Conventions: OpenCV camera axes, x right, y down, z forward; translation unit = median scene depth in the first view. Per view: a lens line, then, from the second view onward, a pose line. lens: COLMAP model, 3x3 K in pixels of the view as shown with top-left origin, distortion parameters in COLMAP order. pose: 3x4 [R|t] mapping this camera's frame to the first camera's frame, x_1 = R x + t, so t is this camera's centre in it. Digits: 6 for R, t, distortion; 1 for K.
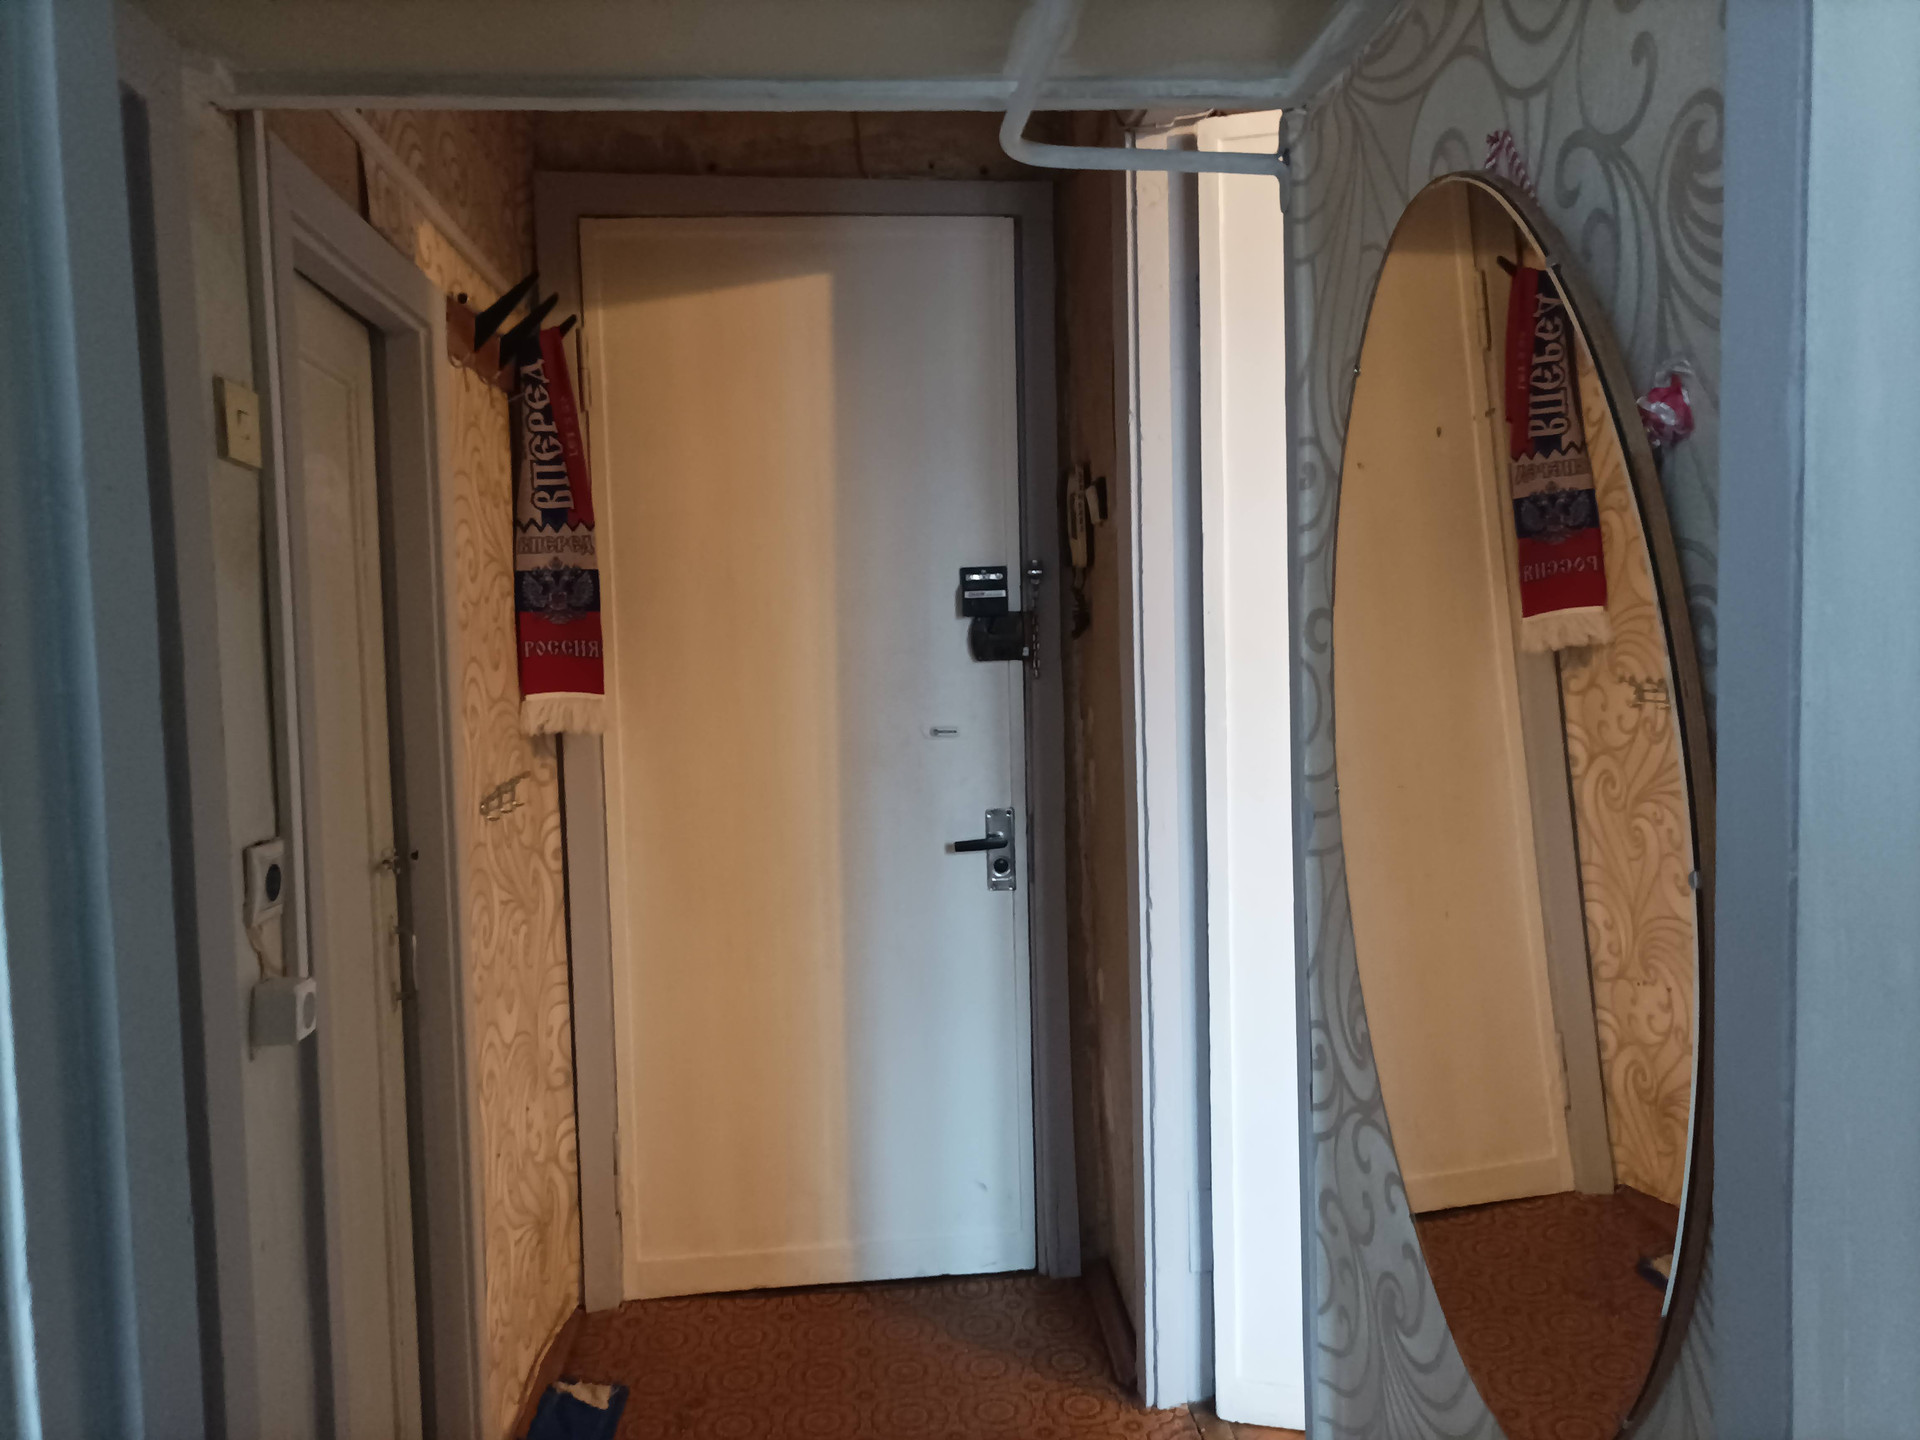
lens RADIAL K [[1419.4, 0, 957.6], [0, 1419.4, 722.6], [0, 0, 1]] dist [0.043989, -0.030649]
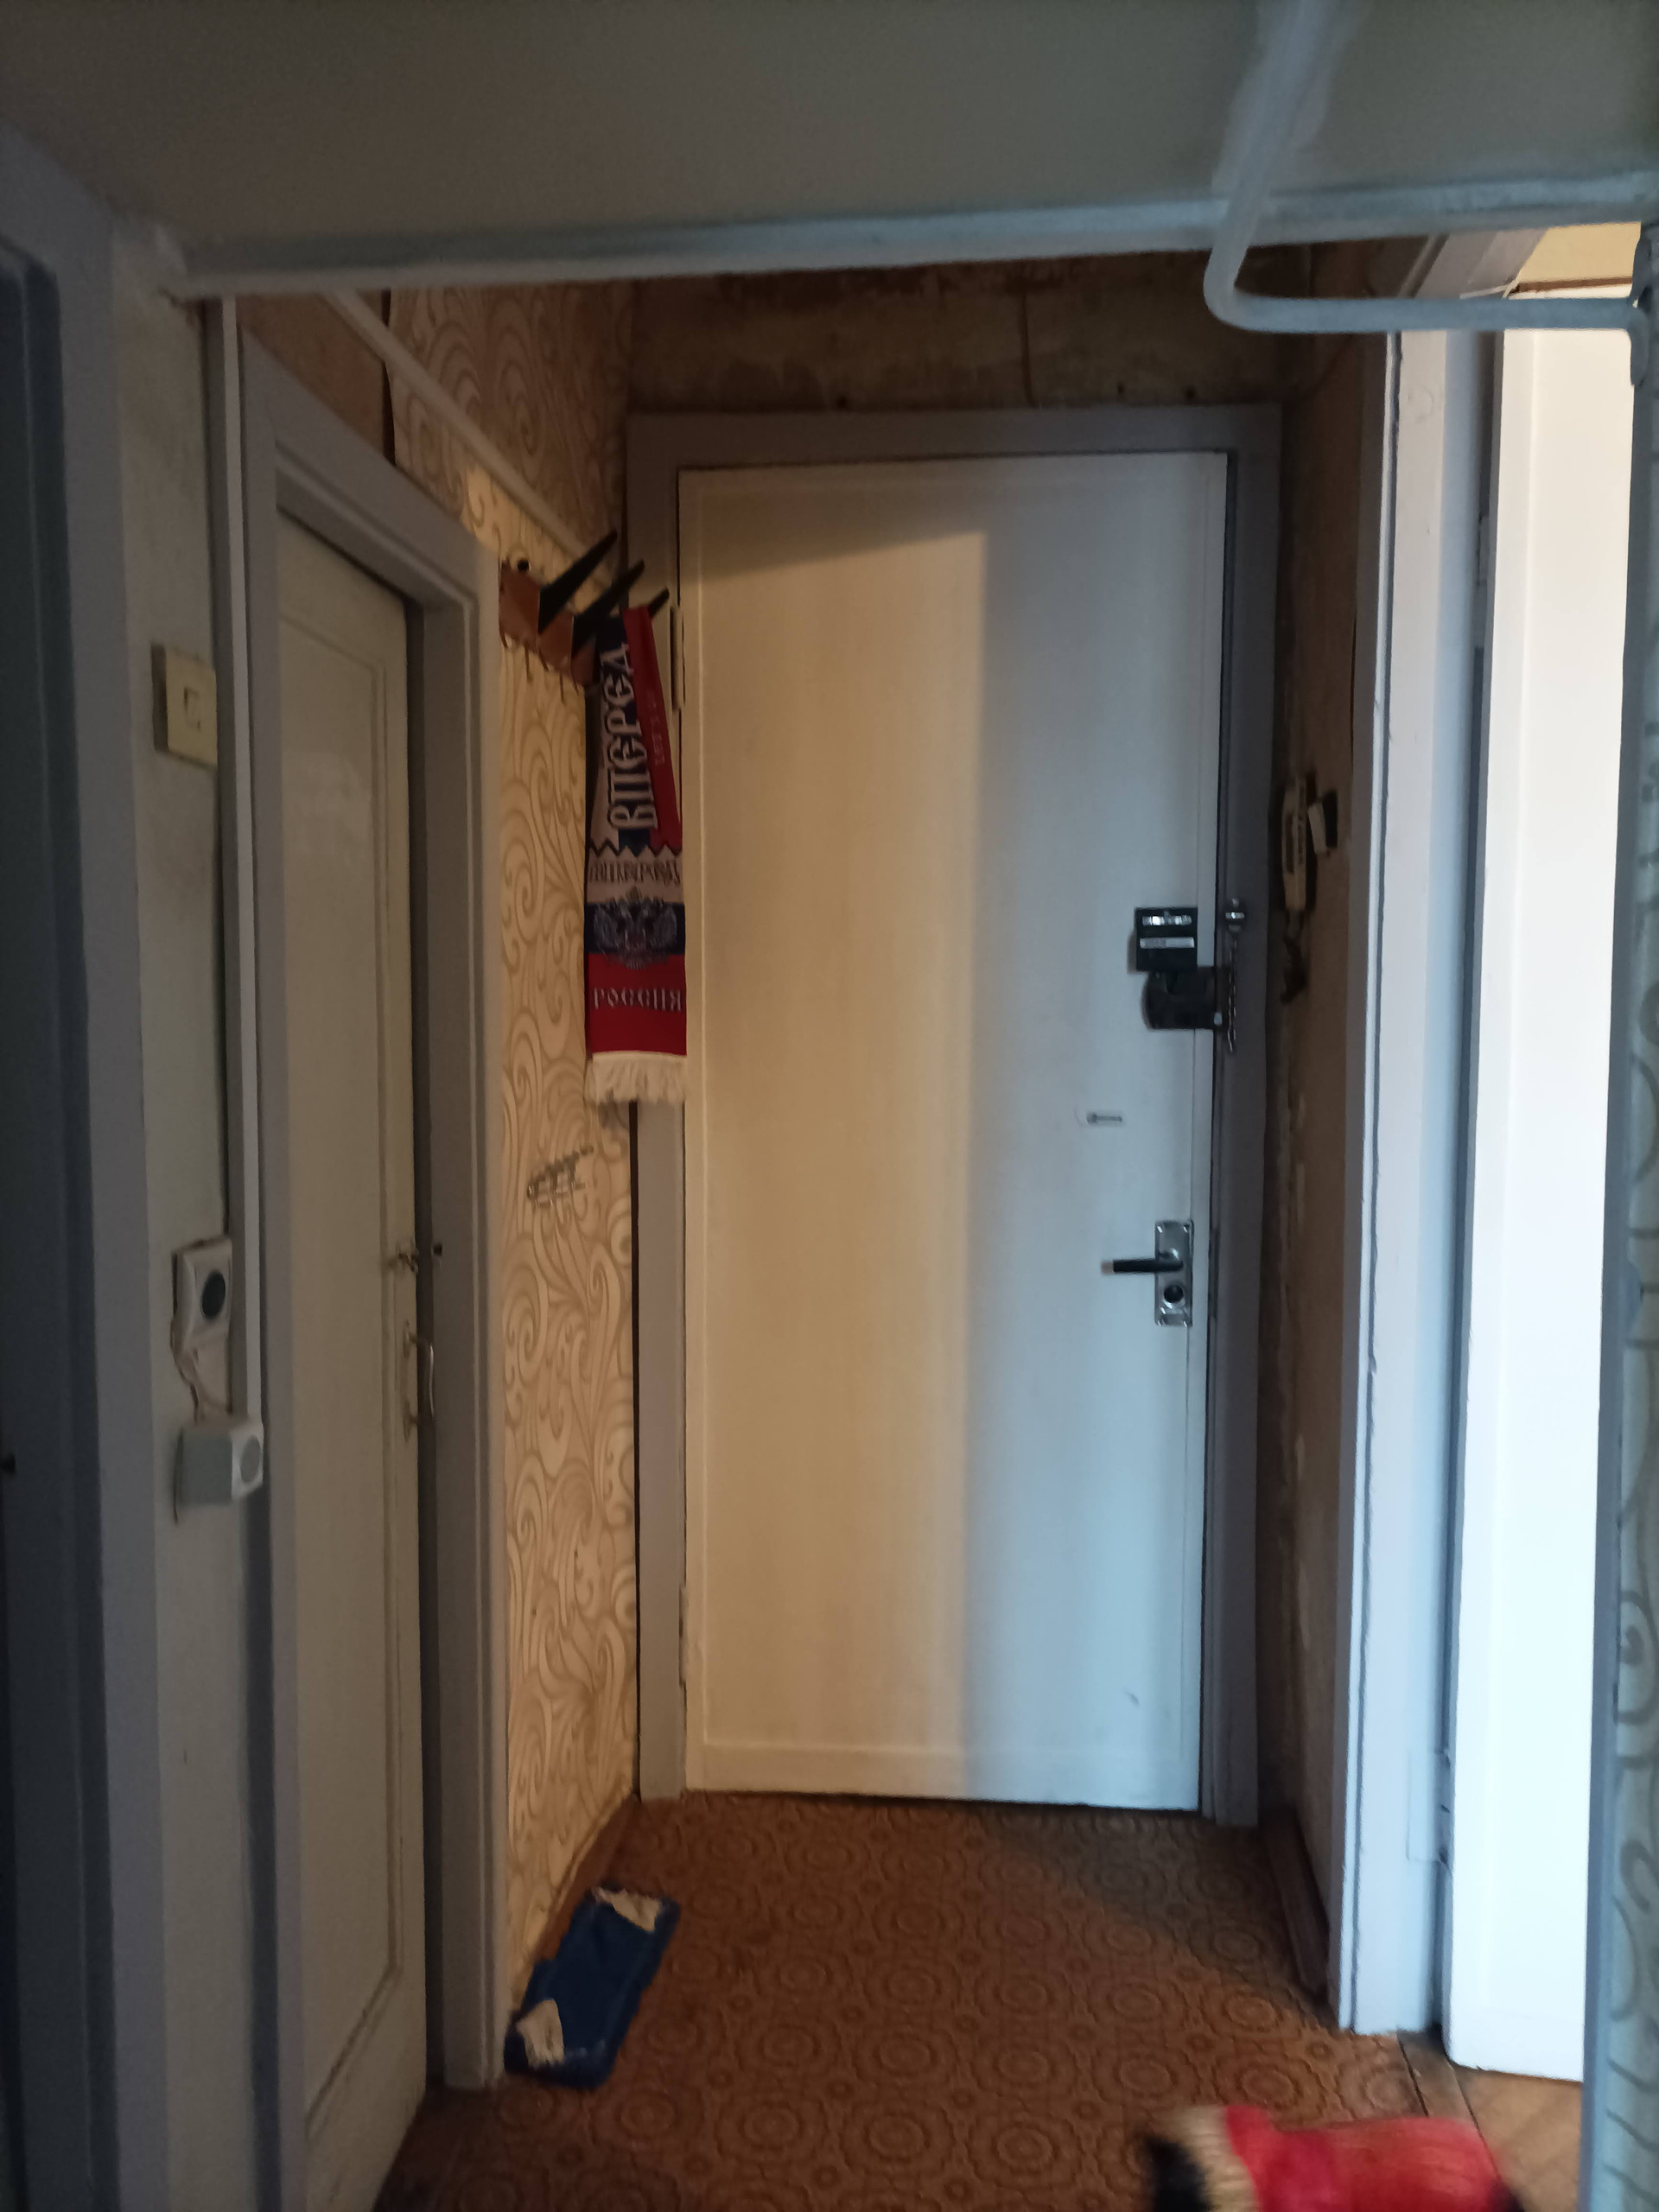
lens RADIAL K [[1634.8, 0, 829.5], [0, 1634.8, 1106.0], [0, 0, 1]] dist [0.038116, -0.039289]
pose [[0.981858, 0.041286, -0.185067, 0.008283], [-0.038735, 0.999098, 0.017378, -0.011137], [0.185618, -0.009894, 0.982572, 0.094763]]
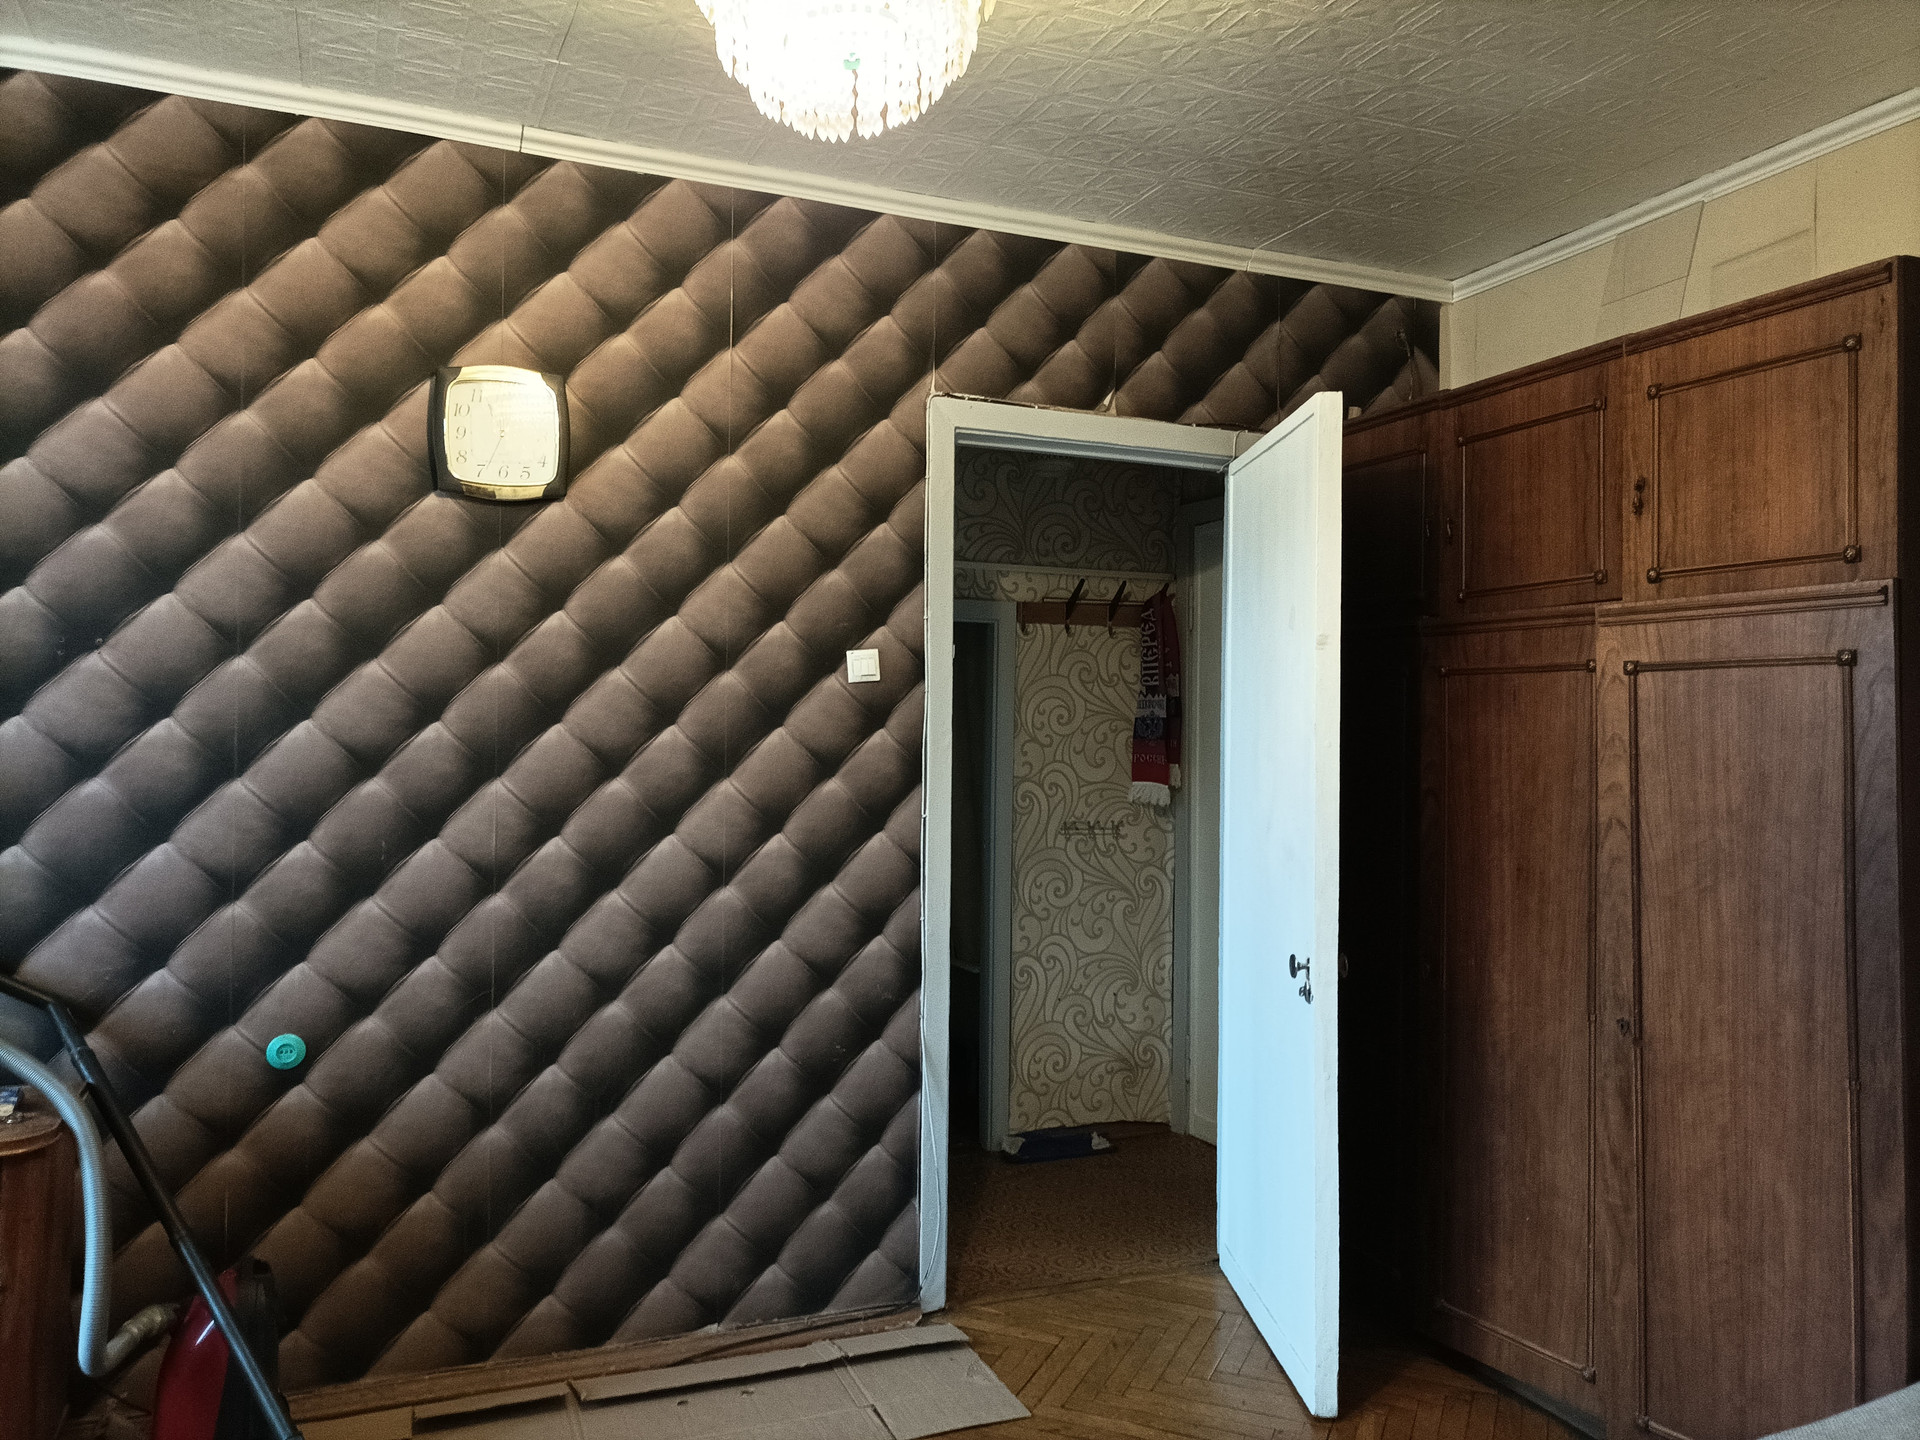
lens RADIAL K [[1419.0, 0, 960.0], [0, 1419.0, 720.0], [0, 0, 1]] dist [0.038116, -0.039289]
pose [[0.306514, 0.026760, -0.951490, 1.465707], [-0.082655, 0.996577, 0.001402, -0.086747], [0.948271, 0.078216, 0.307677, 0.177679]]
